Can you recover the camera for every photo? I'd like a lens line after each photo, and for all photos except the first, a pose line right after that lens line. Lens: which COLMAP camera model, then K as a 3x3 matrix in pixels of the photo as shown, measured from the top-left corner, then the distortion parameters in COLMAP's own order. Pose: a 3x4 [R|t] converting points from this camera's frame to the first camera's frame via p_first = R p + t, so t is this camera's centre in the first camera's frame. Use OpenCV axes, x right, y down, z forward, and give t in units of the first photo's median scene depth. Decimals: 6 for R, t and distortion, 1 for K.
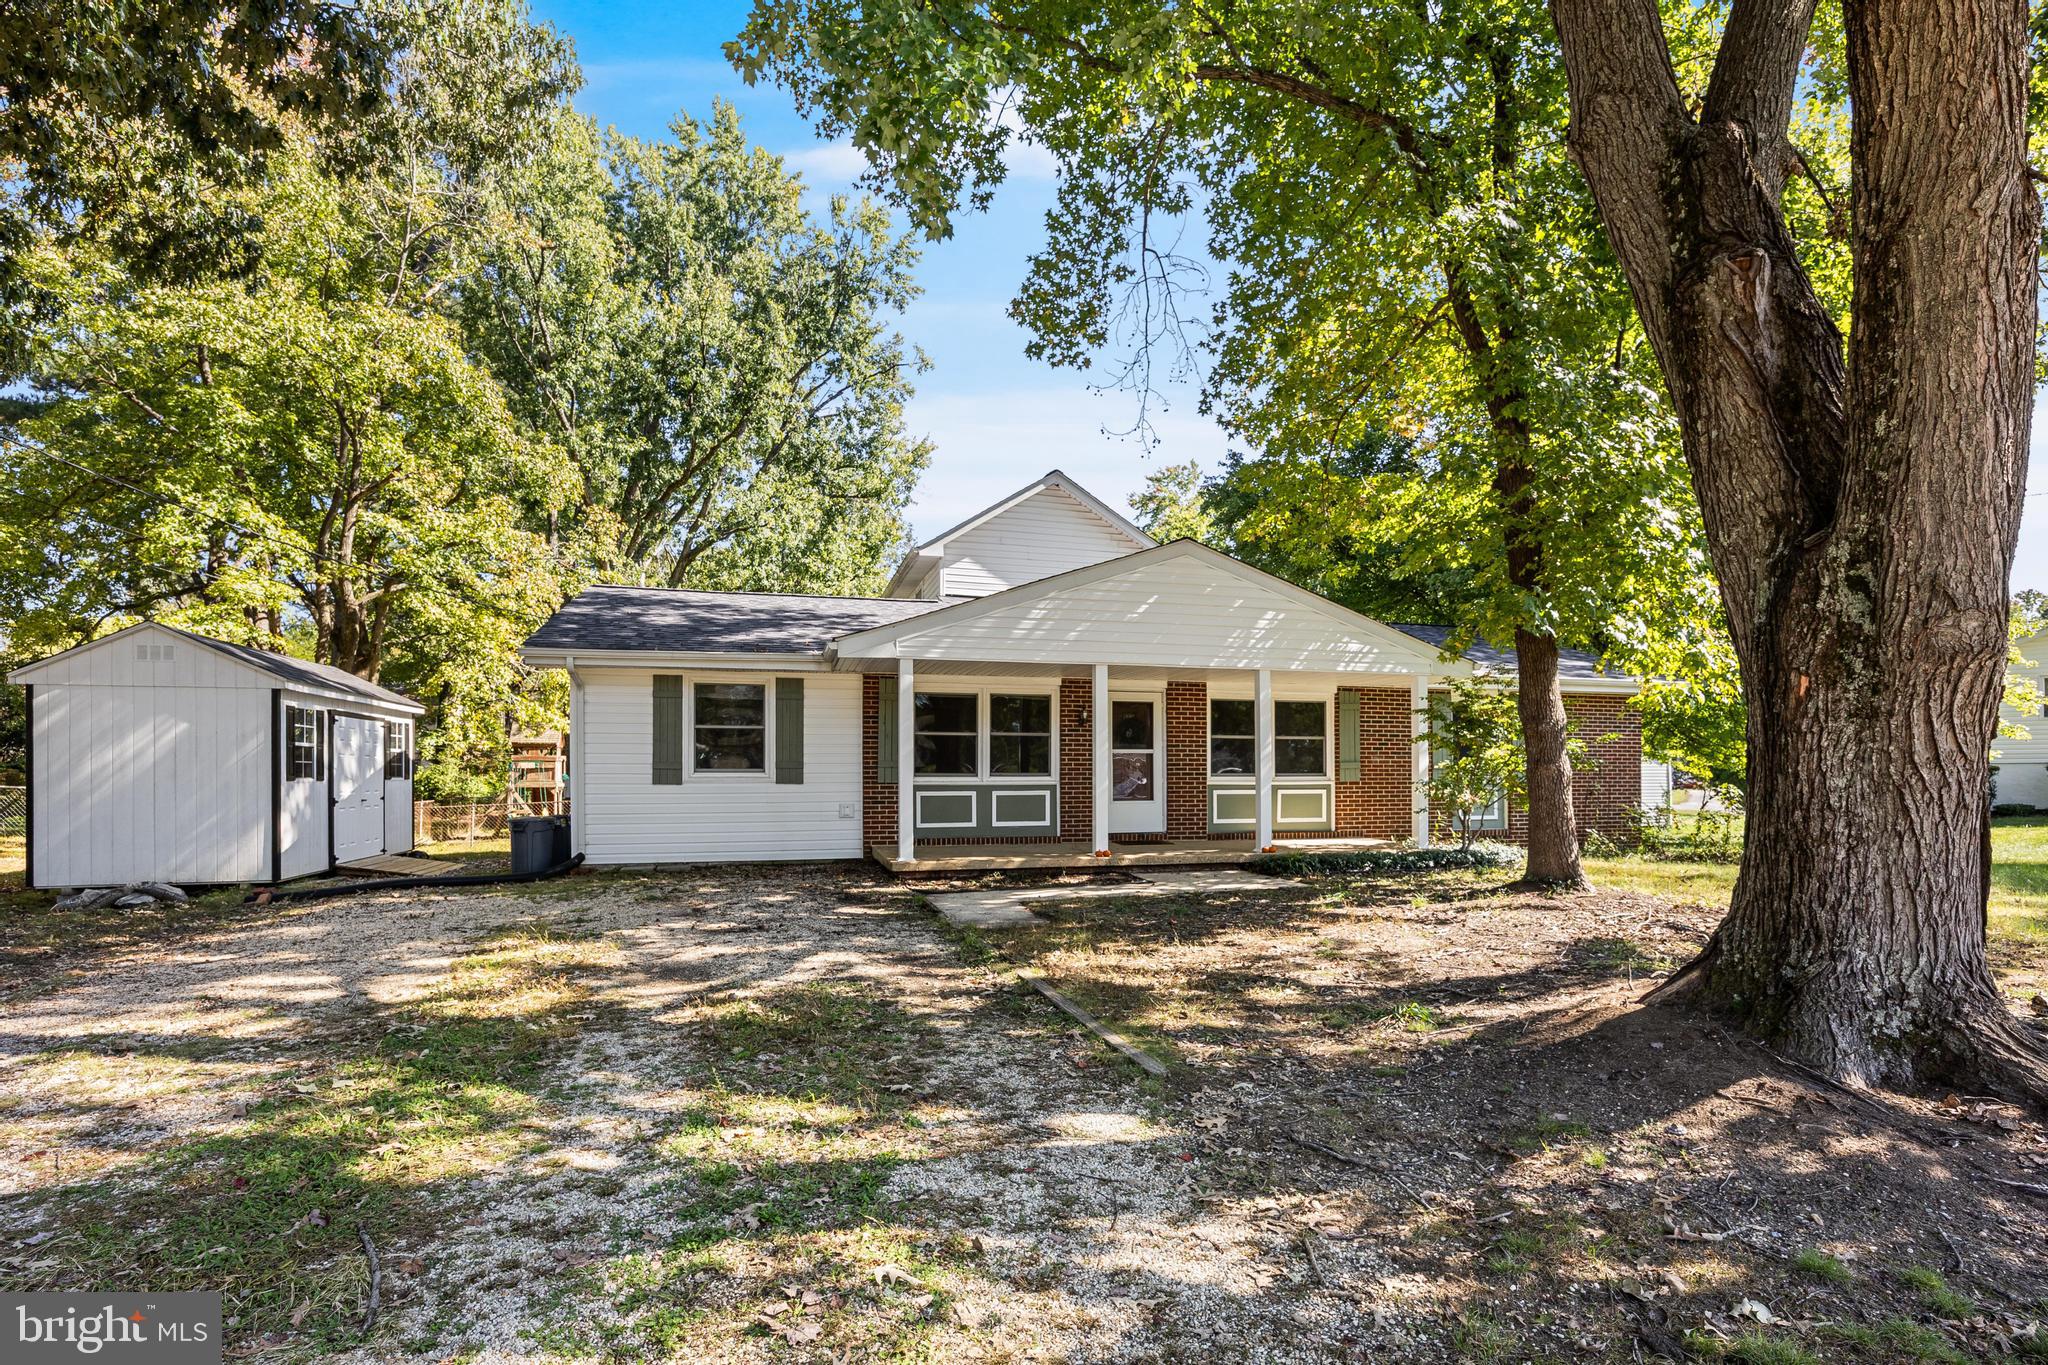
lens RADIAL K [[992.1, 0, 1021.5], [0, 992.1, 748.3], [0, 0, 1]] dist [-0.003302, -0.000966]
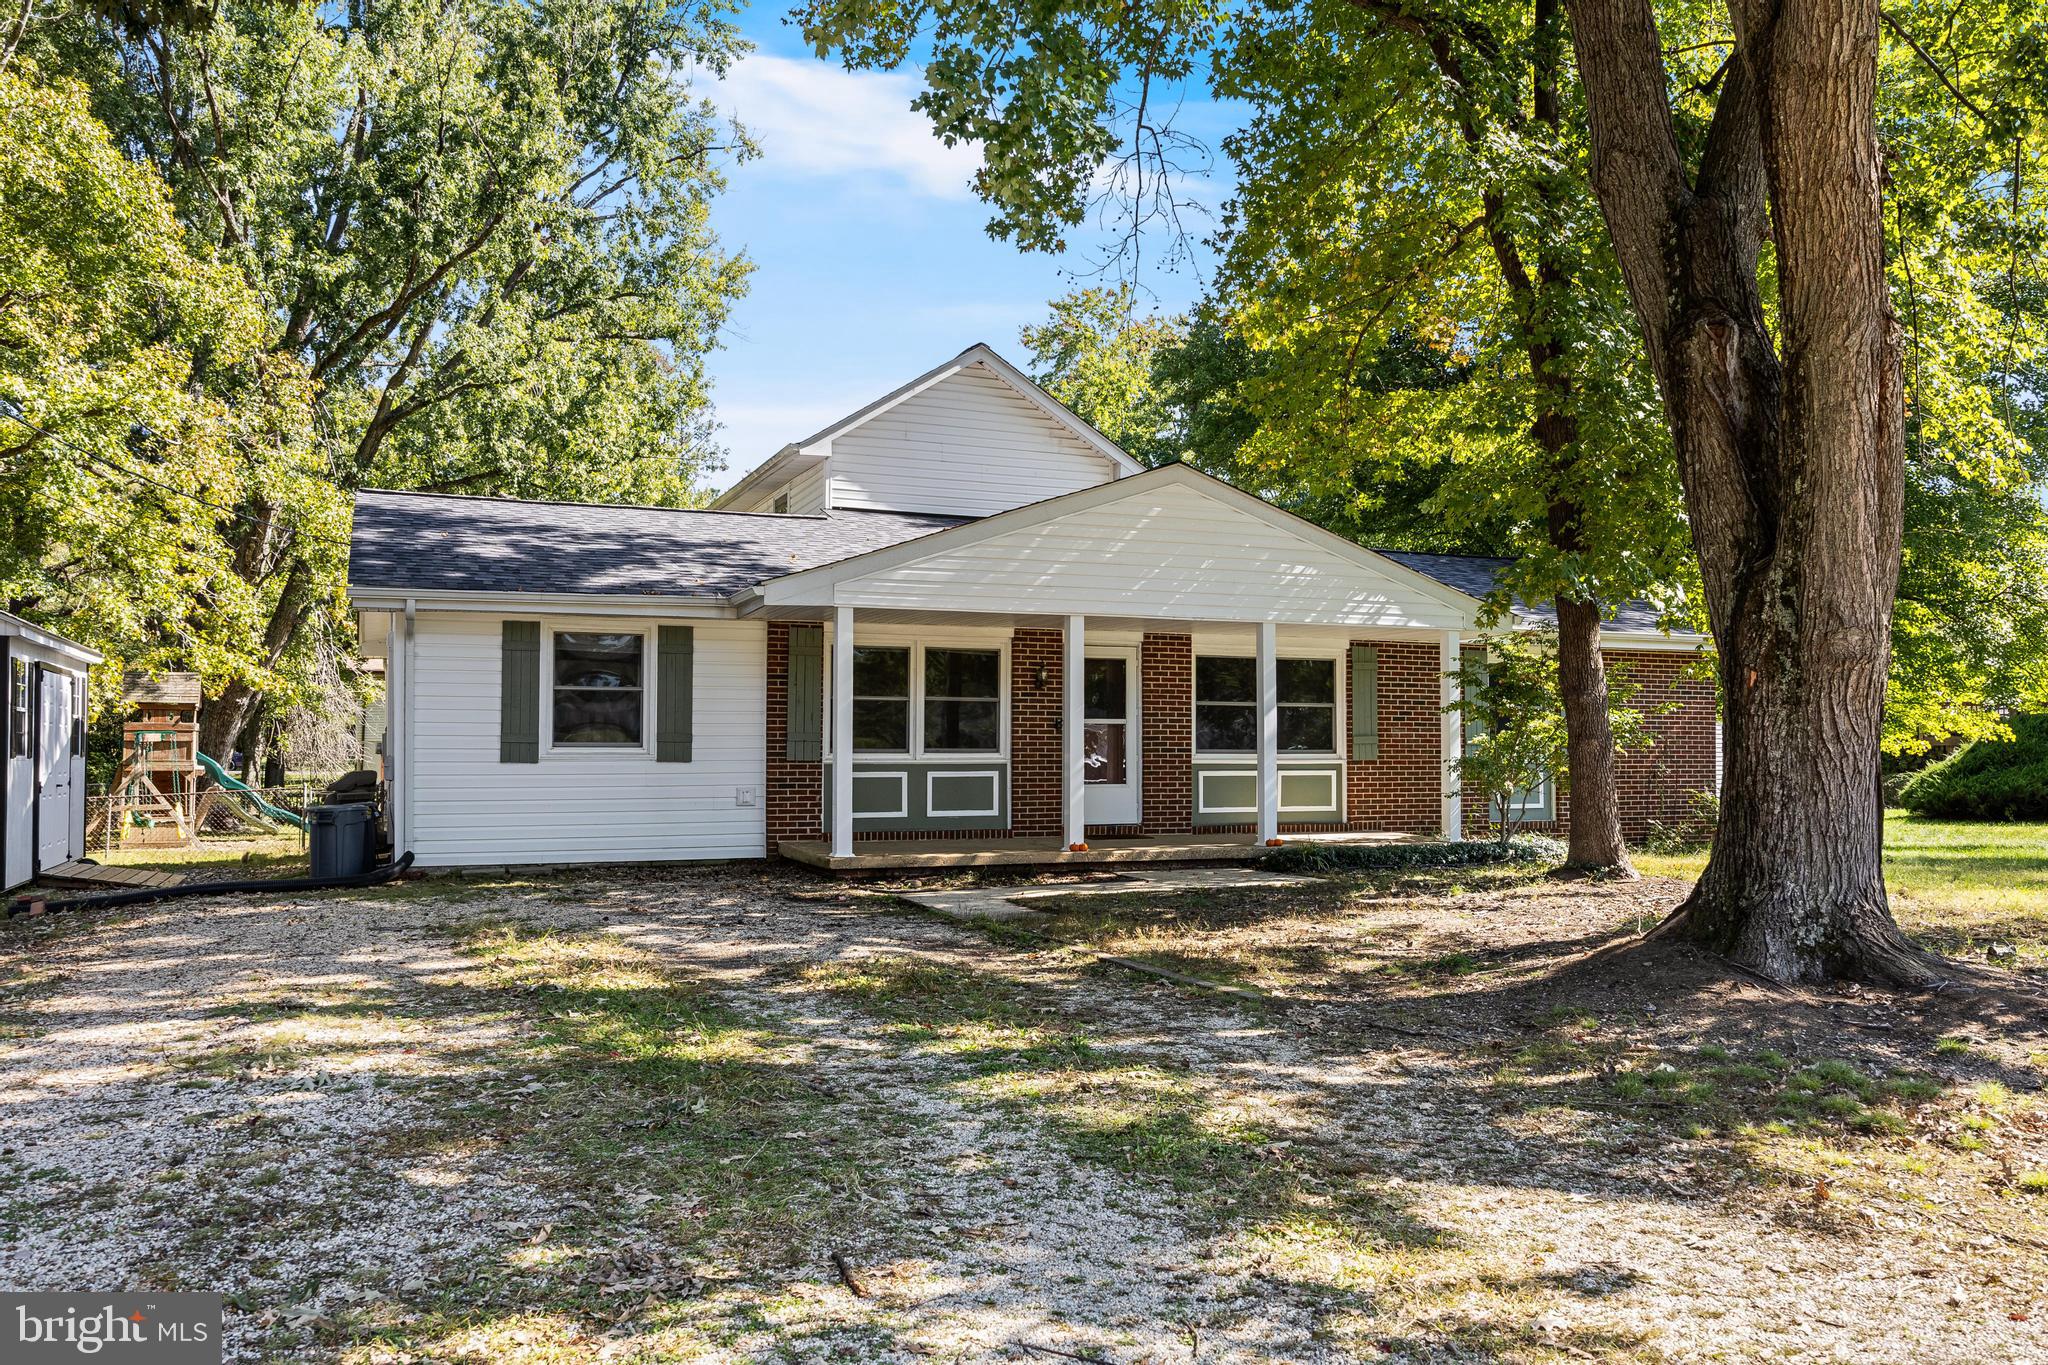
lens RADIAL K [[1589.9, 0, 1024.0], [0, 1589.9, 682.5], [0, 0, 1]] dist [0.013756, 0.004685]
pose [[0.992050, 0.006679, 0.125664, -0.116882], [-0.004367, 0.999816, -0.018664, -0.004481], [-0.125766, 0.017967, 0.991897, -0.267885]]
